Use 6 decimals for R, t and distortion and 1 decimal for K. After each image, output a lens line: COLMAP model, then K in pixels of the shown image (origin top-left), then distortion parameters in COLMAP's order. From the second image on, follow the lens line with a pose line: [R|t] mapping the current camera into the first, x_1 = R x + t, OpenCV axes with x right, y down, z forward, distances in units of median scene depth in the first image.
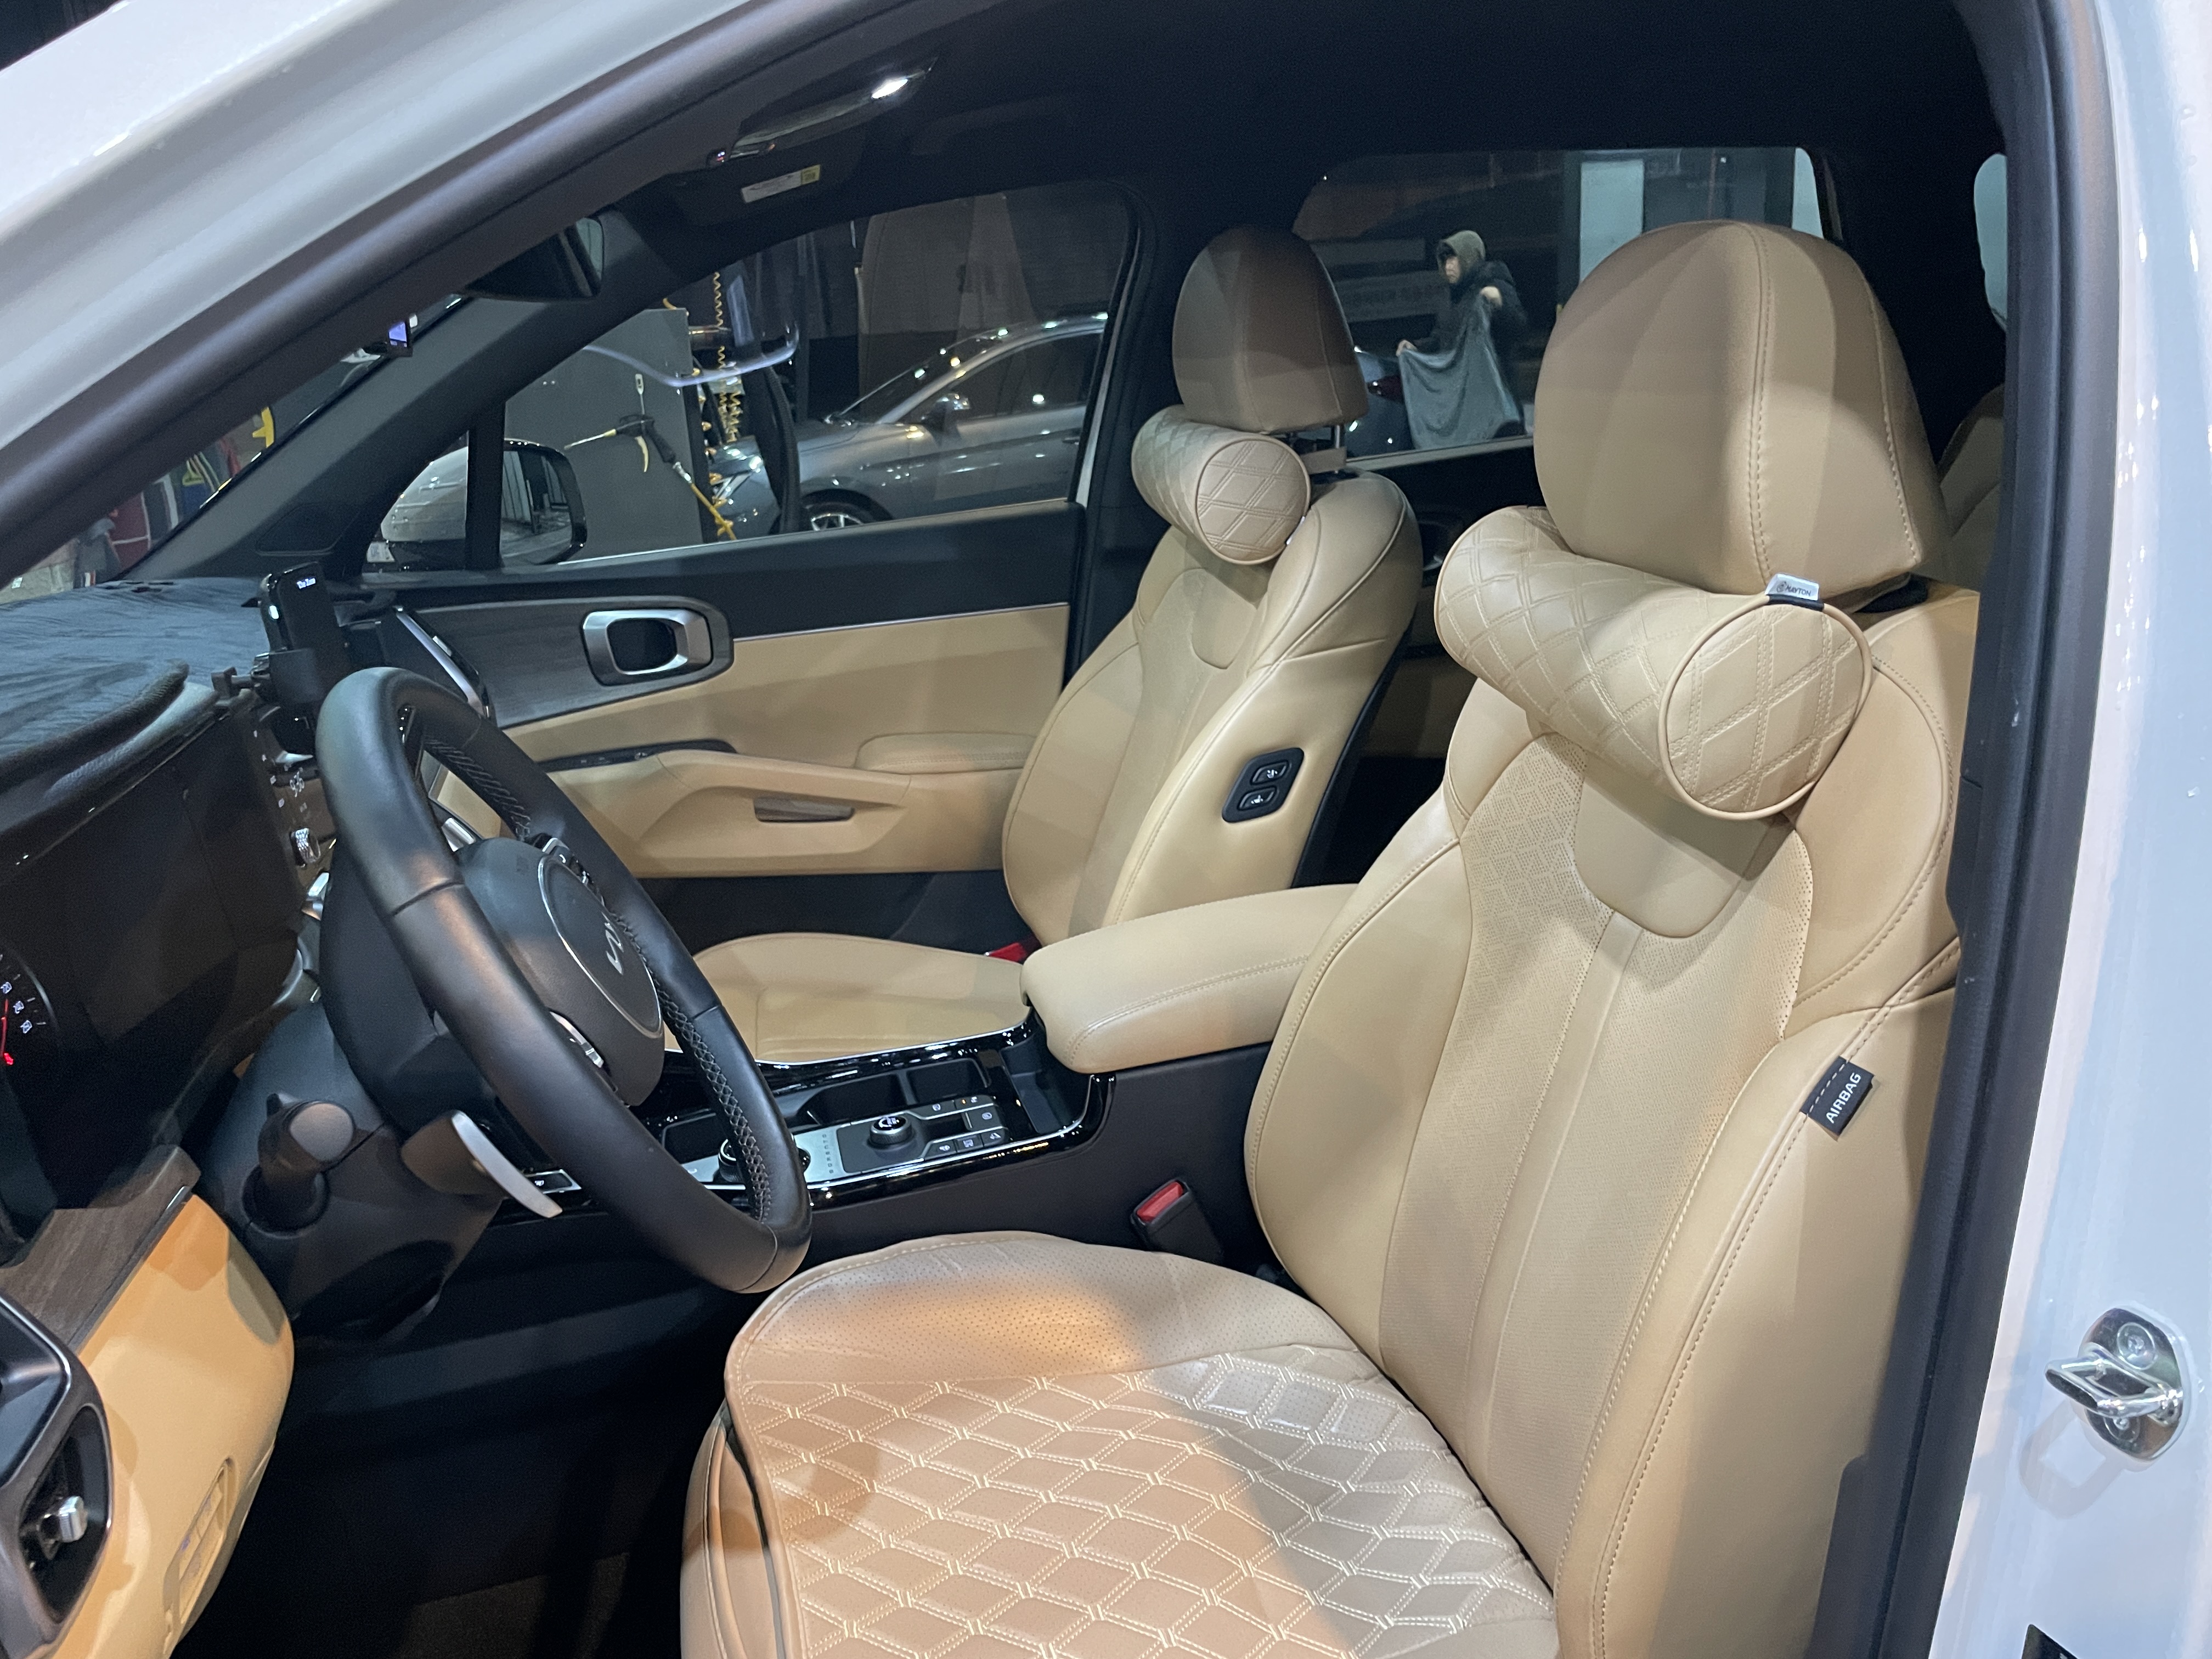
lens RADIAL K [[1677.8, 0, 1103.3], [0, 1677.8, 838.8], [0, 0, 1]] dist [0.061017, -0.010078]
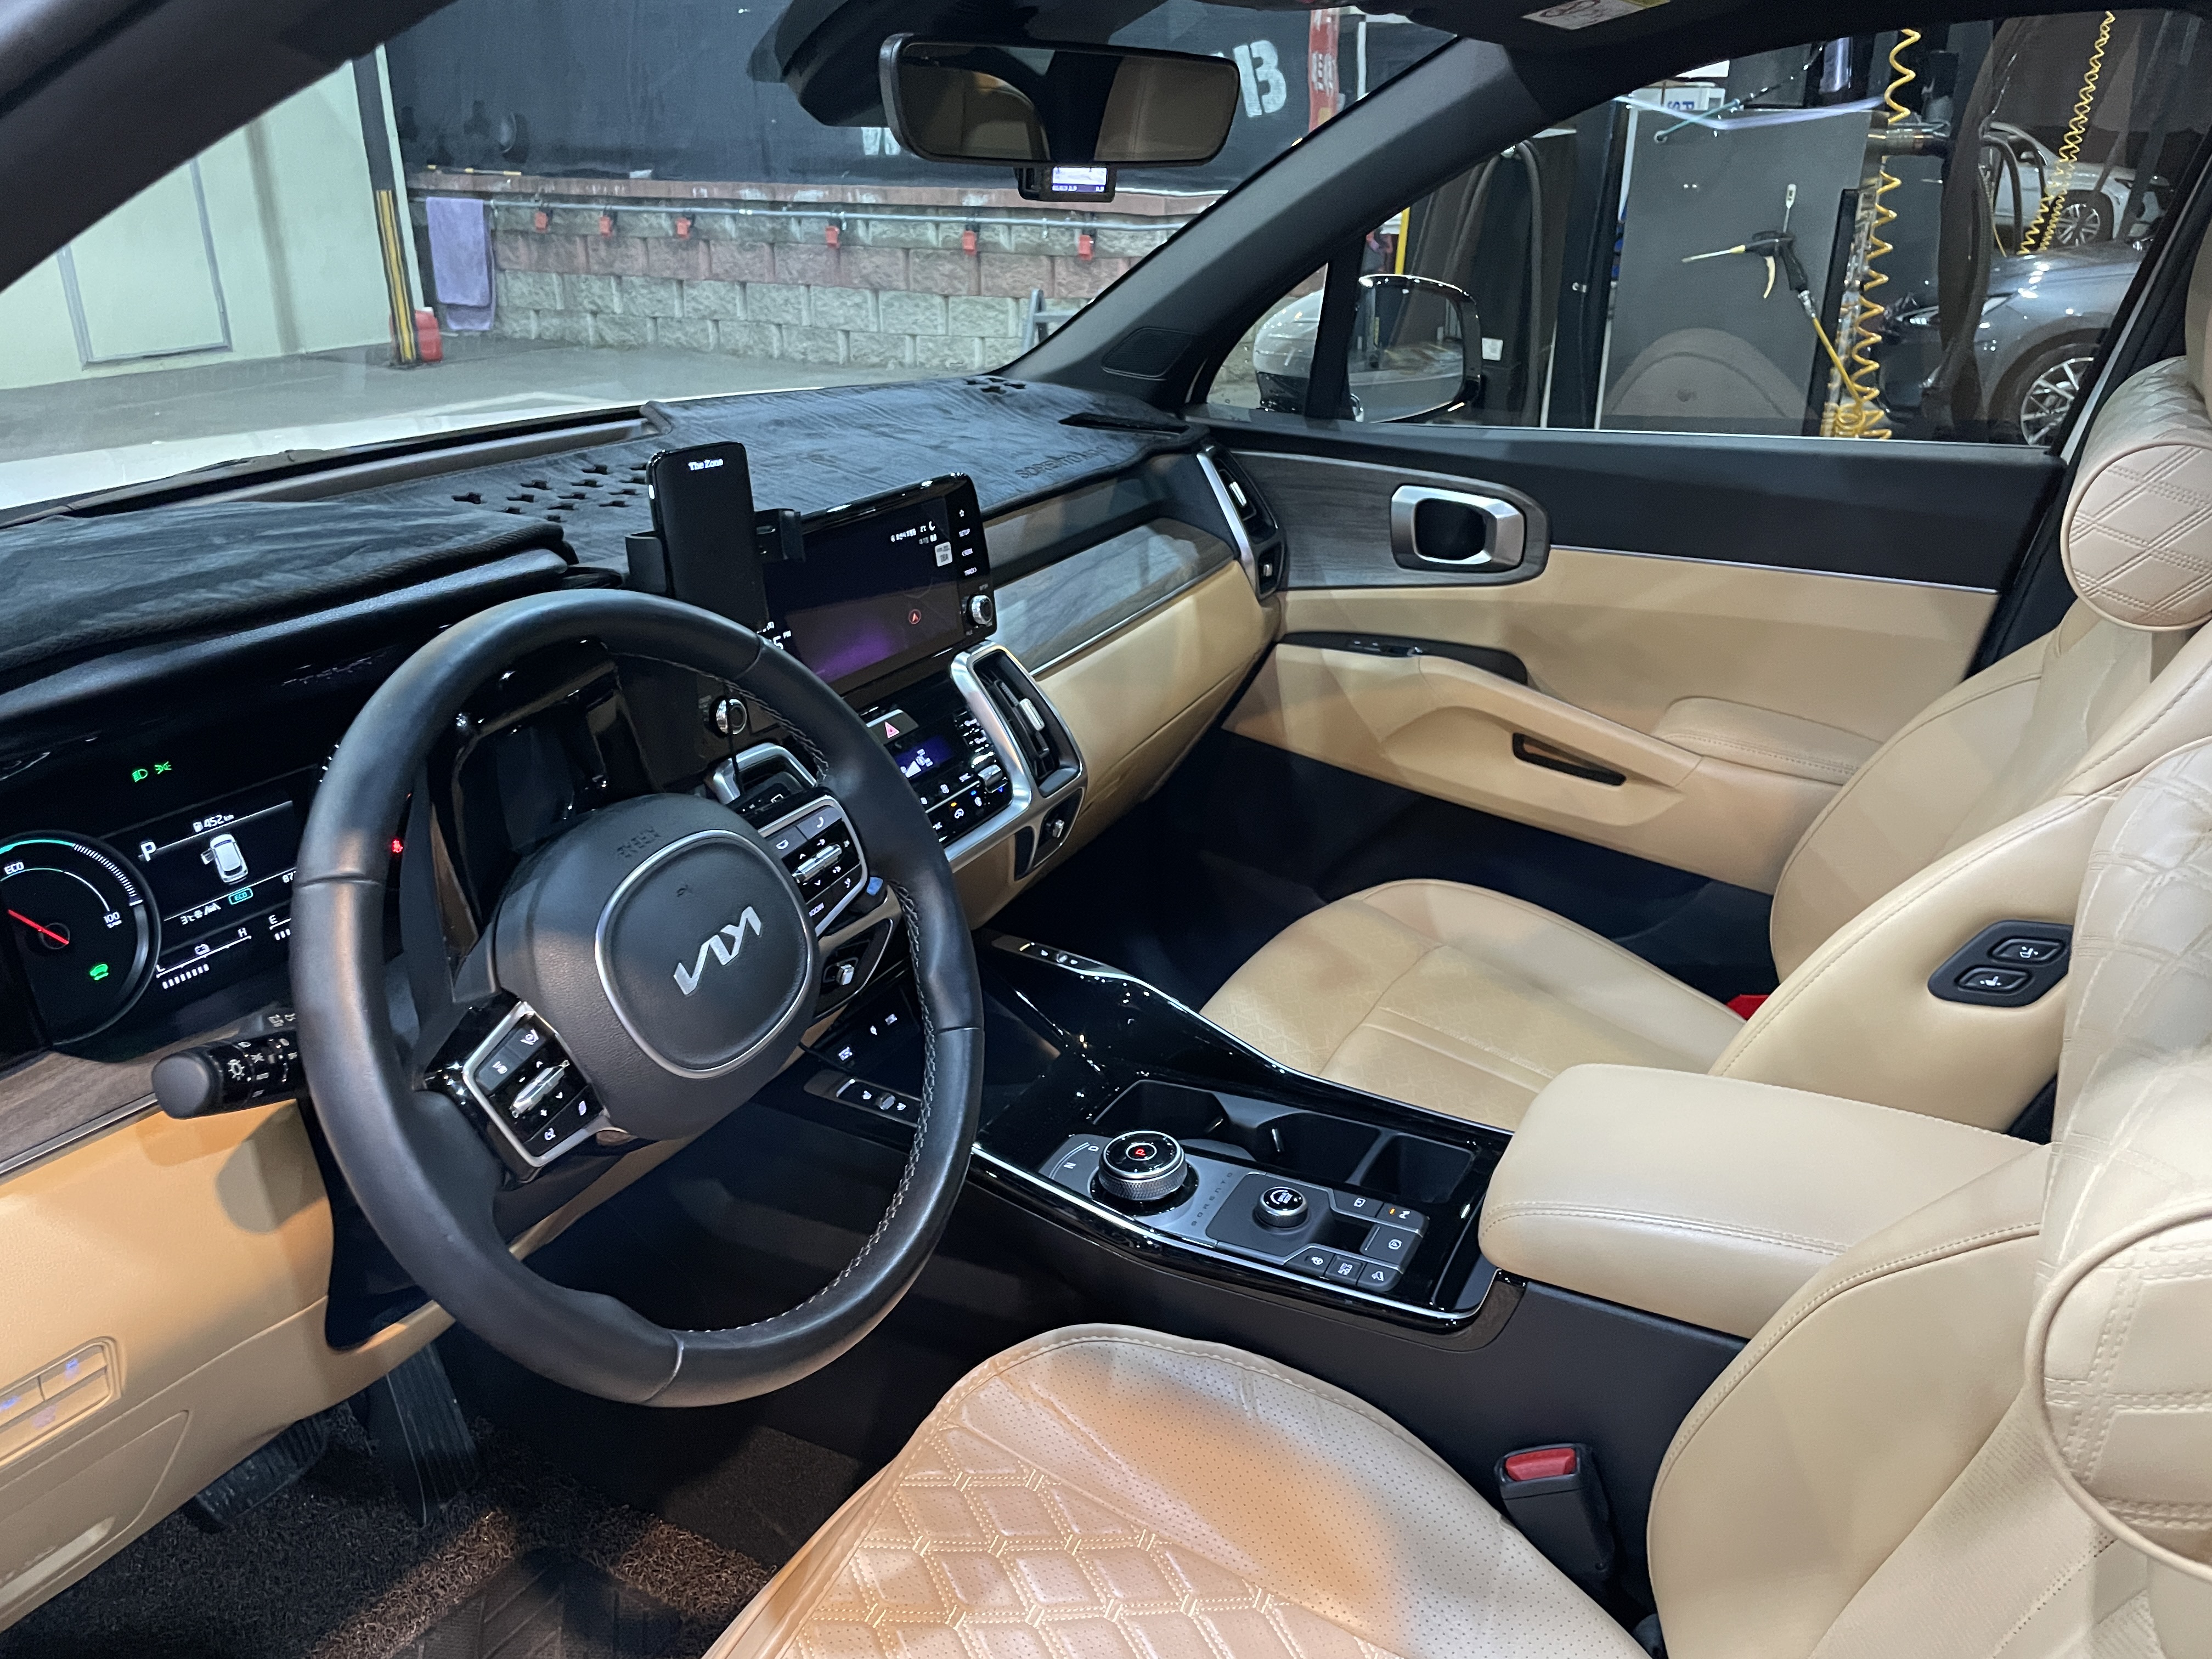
lens RADIAL K [[1677.8, 0, 1109.3], [0, 1677.8, 814.6], [0, 0, 1]] dist [0.061017, -0.010078]
pose [[0.750608, 0.309595, -0.583729, 0.156032], [-0.244380, 0.950868, 0.190073, -0.098628], [0.613895, -0.000019, 0.789388, 0.192217]]
